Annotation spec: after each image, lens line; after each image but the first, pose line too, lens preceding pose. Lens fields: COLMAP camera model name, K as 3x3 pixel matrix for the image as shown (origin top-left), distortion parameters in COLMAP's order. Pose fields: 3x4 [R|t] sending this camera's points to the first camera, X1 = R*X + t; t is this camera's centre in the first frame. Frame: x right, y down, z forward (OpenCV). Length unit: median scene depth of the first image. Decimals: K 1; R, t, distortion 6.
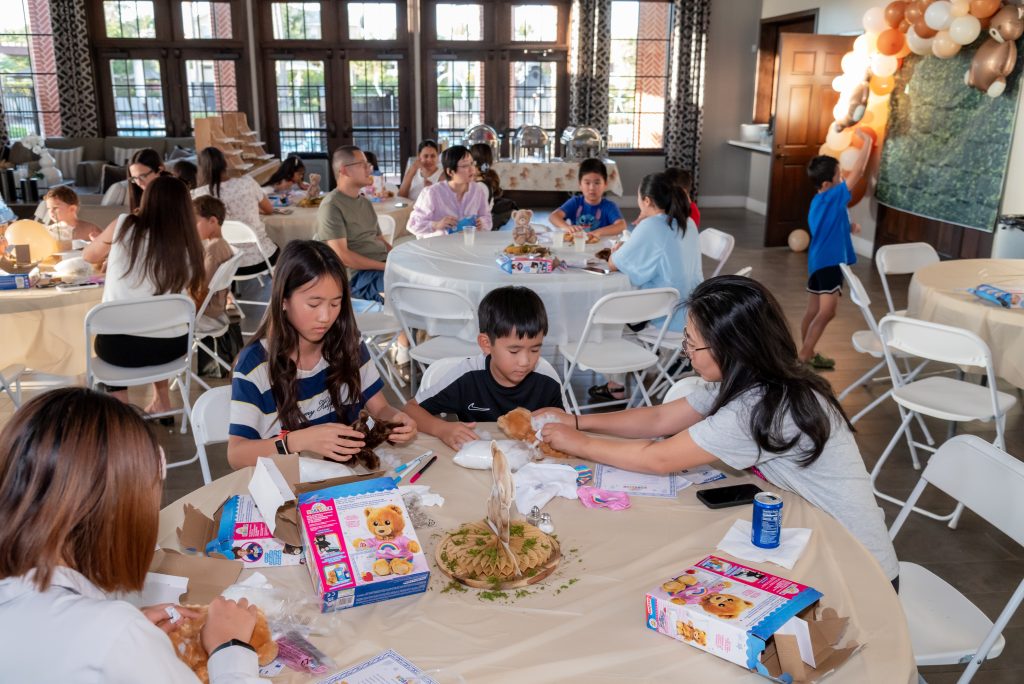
lens RADIAL K [[940.2, 0, 512.9], [0, 940.2, 340.8], [0, 0, 1]] dist [0.021097, 0.000000]
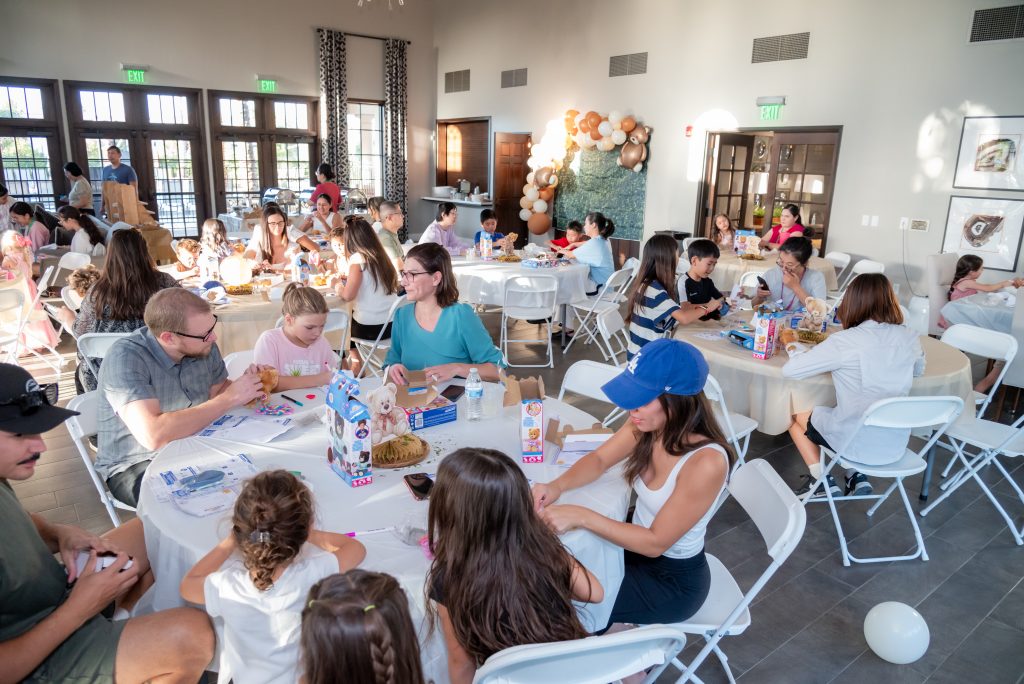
lens RADIAL K [[703.0, 0, 511.8], [0, 703.0, 344.8], [0, 0, 1]] dist [-0.033147, 0.002013]
pose [[0.820821, -0.130896, 0.555984, -0.400345], [0.133876, 0.990362, 0.035516, 0.005976], [-0.555274, 0.045280, 0.830434, -0.025531]]
